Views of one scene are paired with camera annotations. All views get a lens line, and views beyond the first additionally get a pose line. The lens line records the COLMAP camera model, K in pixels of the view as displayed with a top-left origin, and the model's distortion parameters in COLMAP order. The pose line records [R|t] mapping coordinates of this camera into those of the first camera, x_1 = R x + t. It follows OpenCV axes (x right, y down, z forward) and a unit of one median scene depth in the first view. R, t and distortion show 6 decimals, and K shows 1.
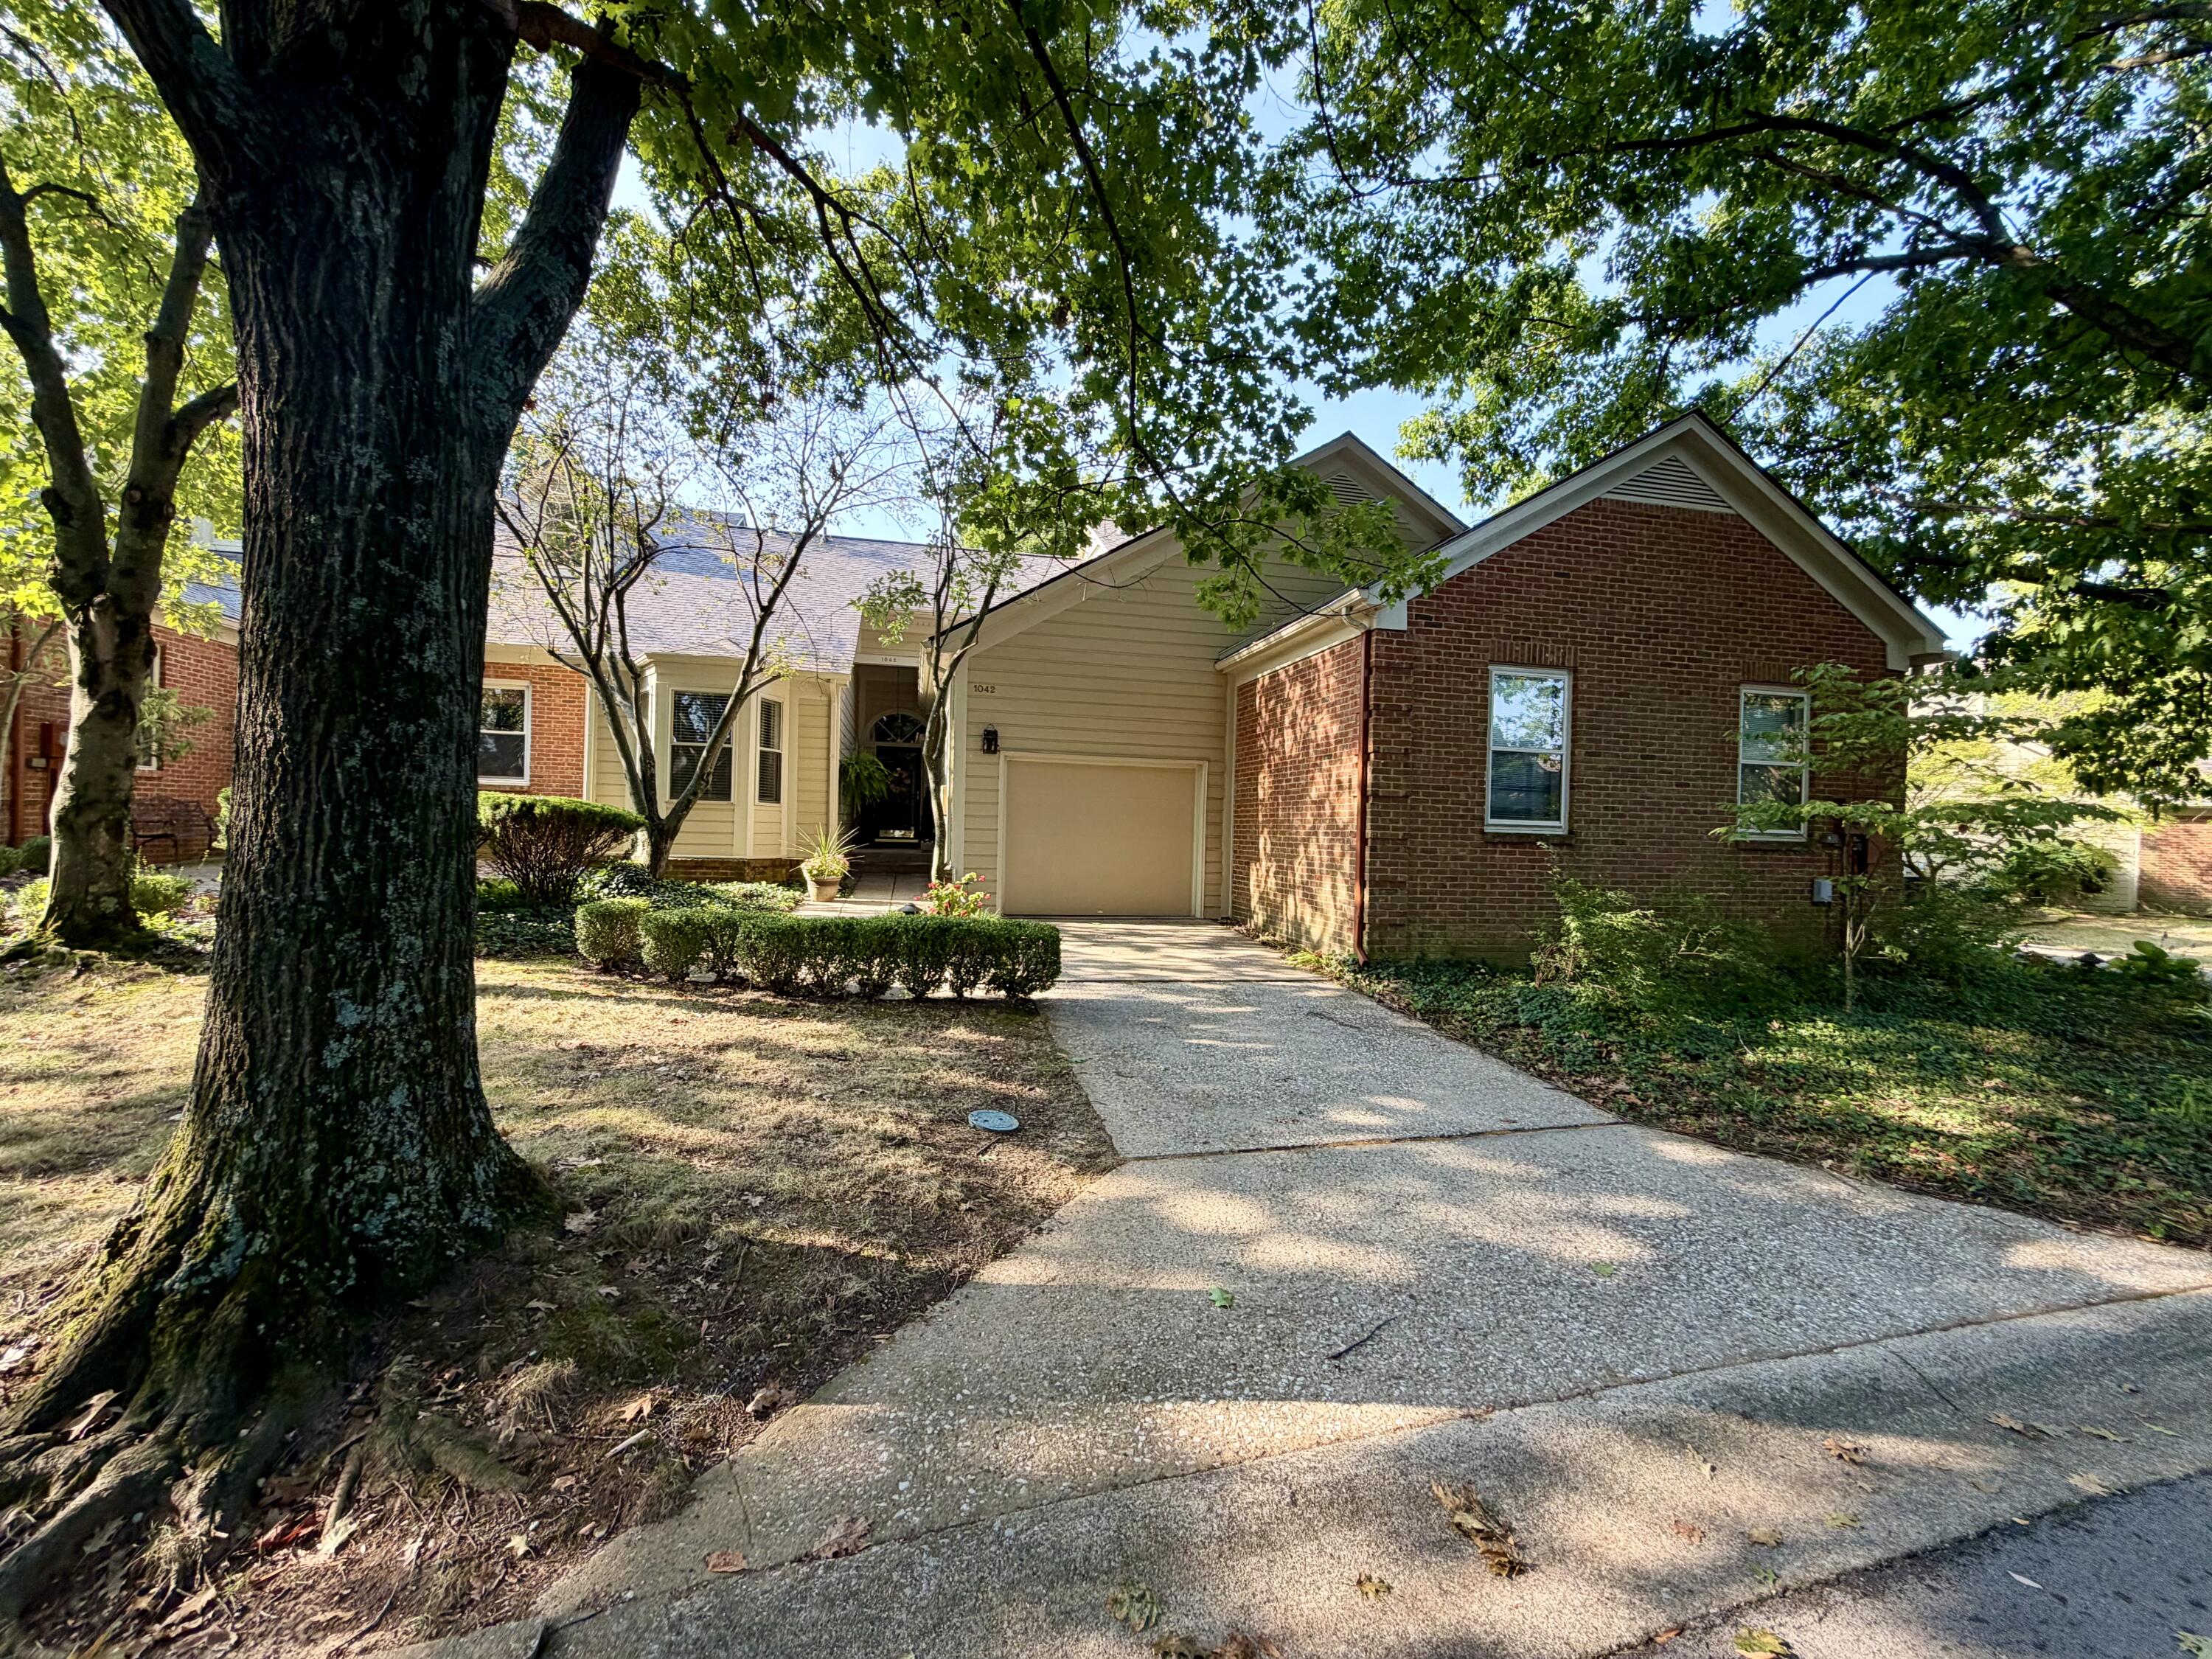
lens RADIAL K [[878.6, 0, 1103.0], [0, 878.6, 833.6], [0, 0, 1]] dist [-0.000354, 0.000415]
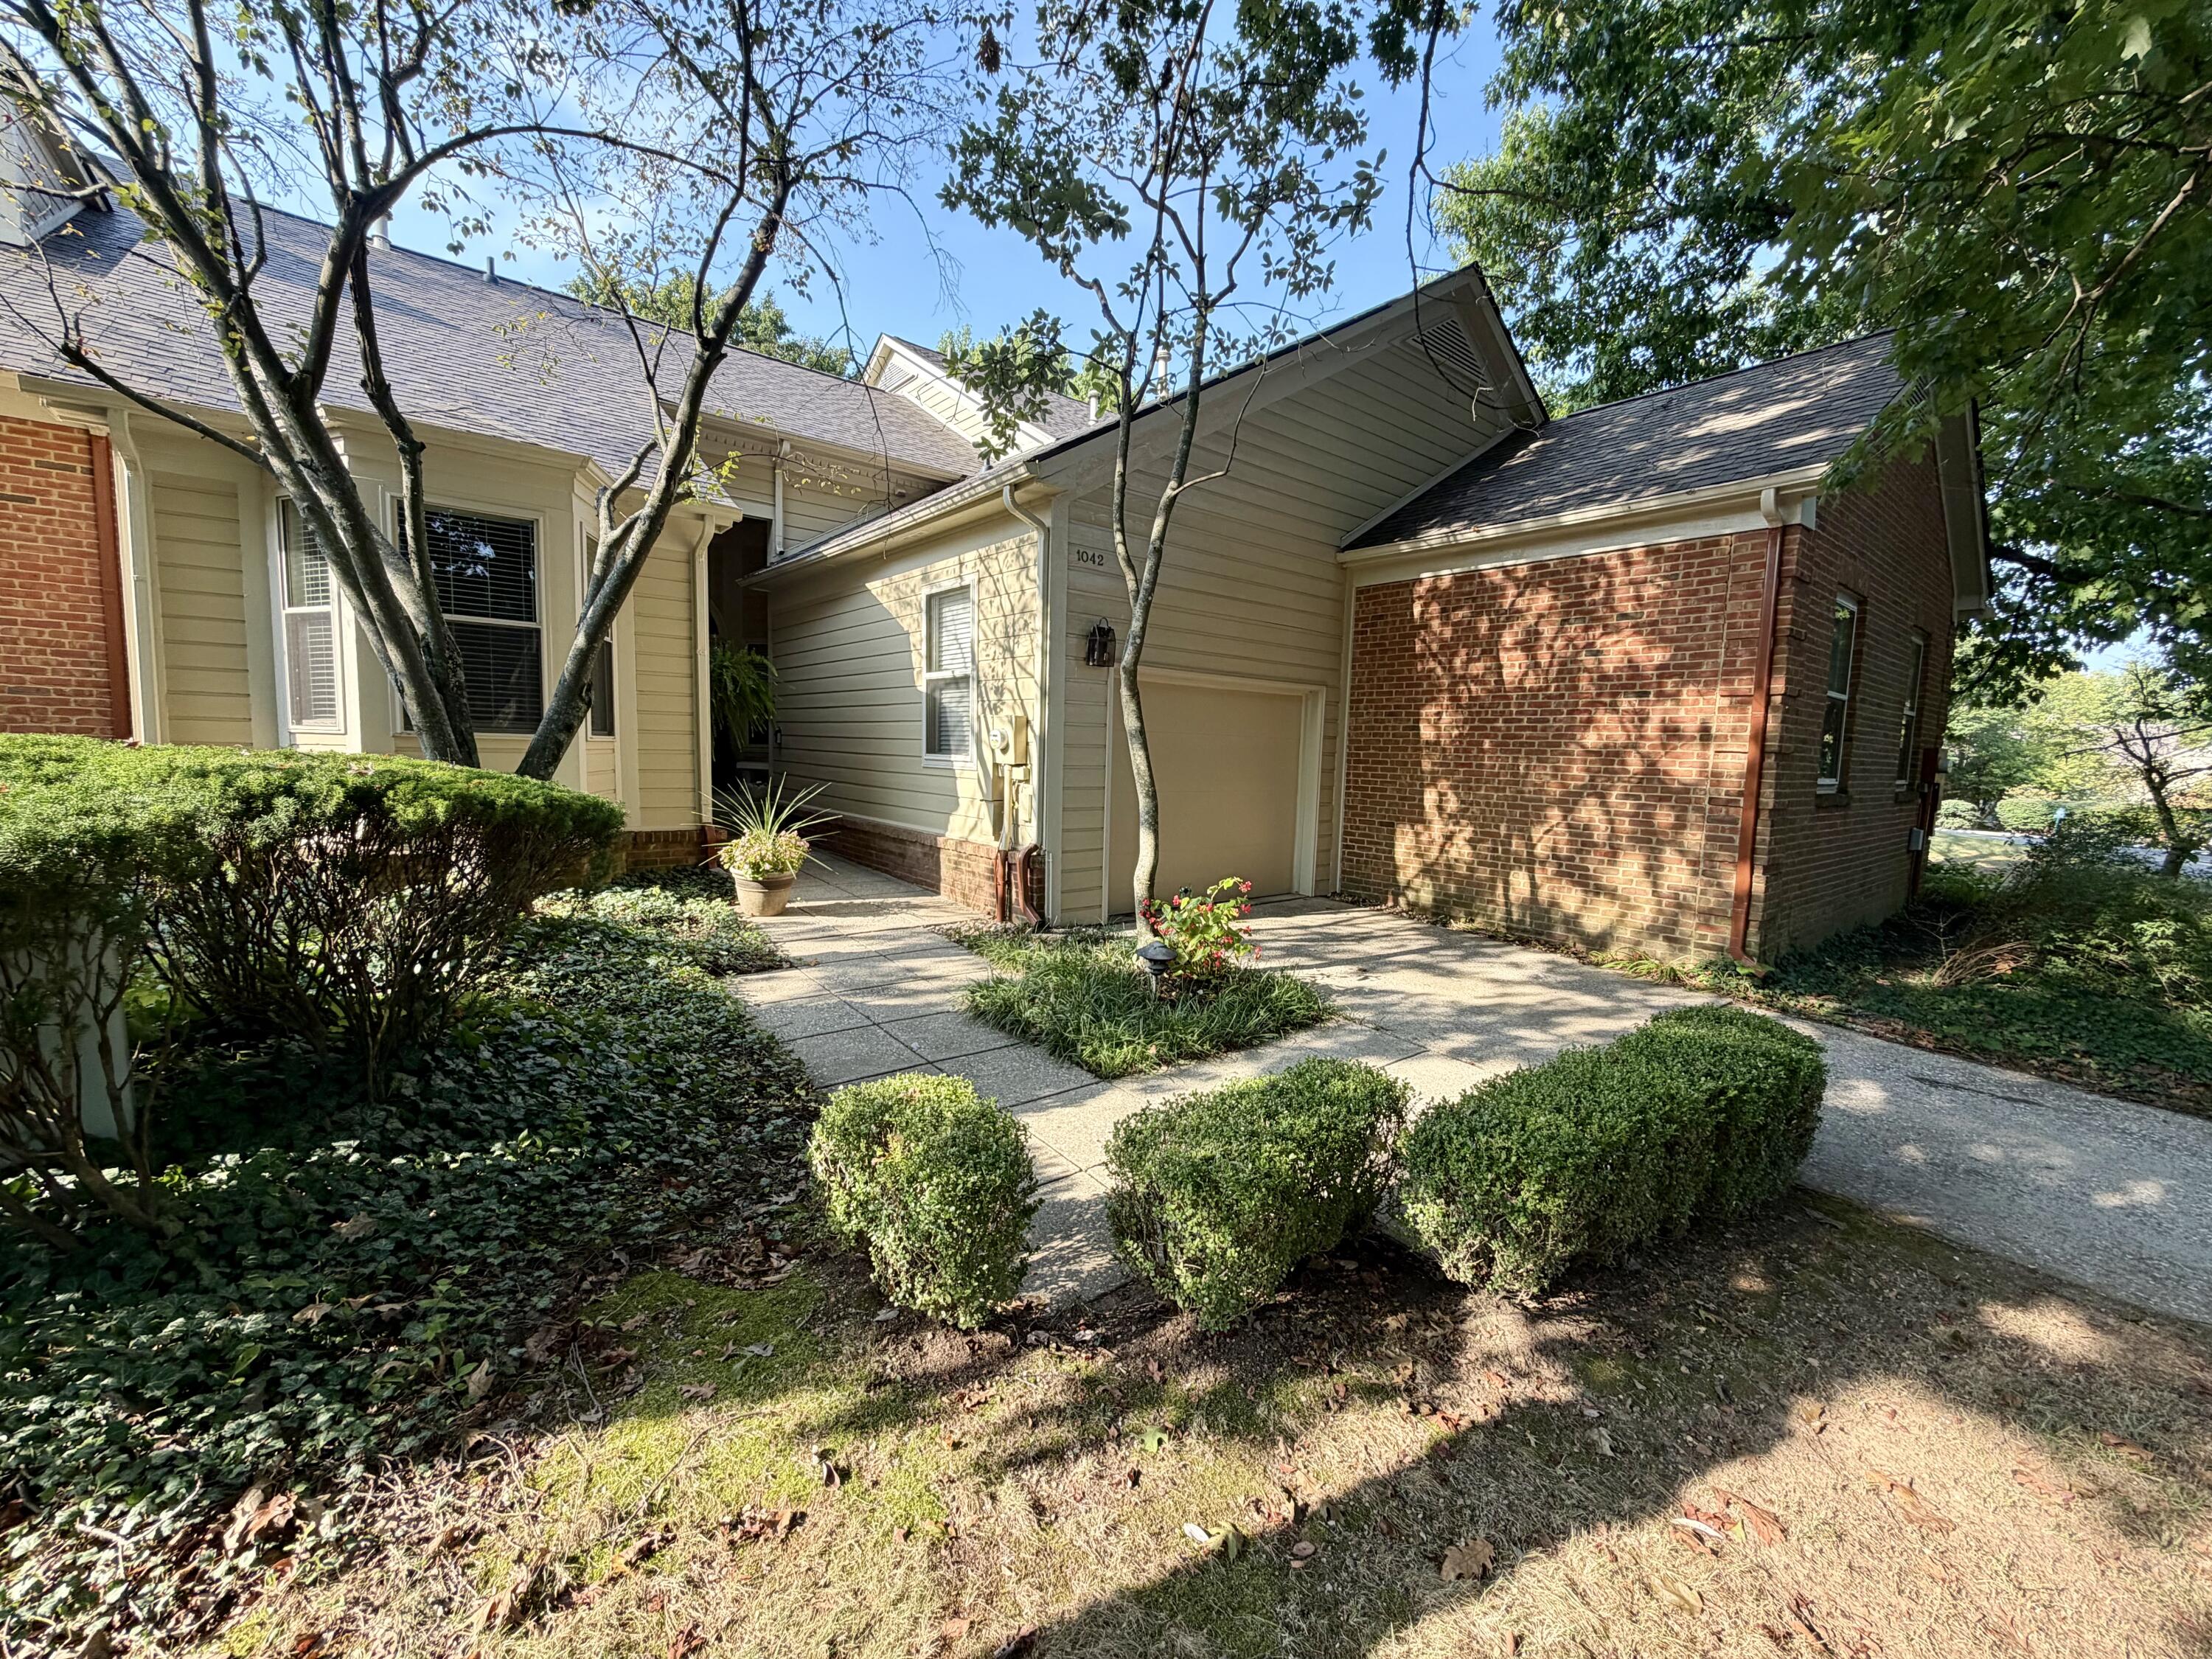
lens RADIAL K [[878.6, 0, 1112.3], [0, 878.6, 824.8], [0, 0, 1]] dist [-0.000354, 0.000415]
pose [[0.890932, -0.041329, 0.452253, -0.426431], [-0.002117, 0.995462, 0.095139, -0.039729], [-0.454132, -0.085720, 0.886801, 0.456366]]
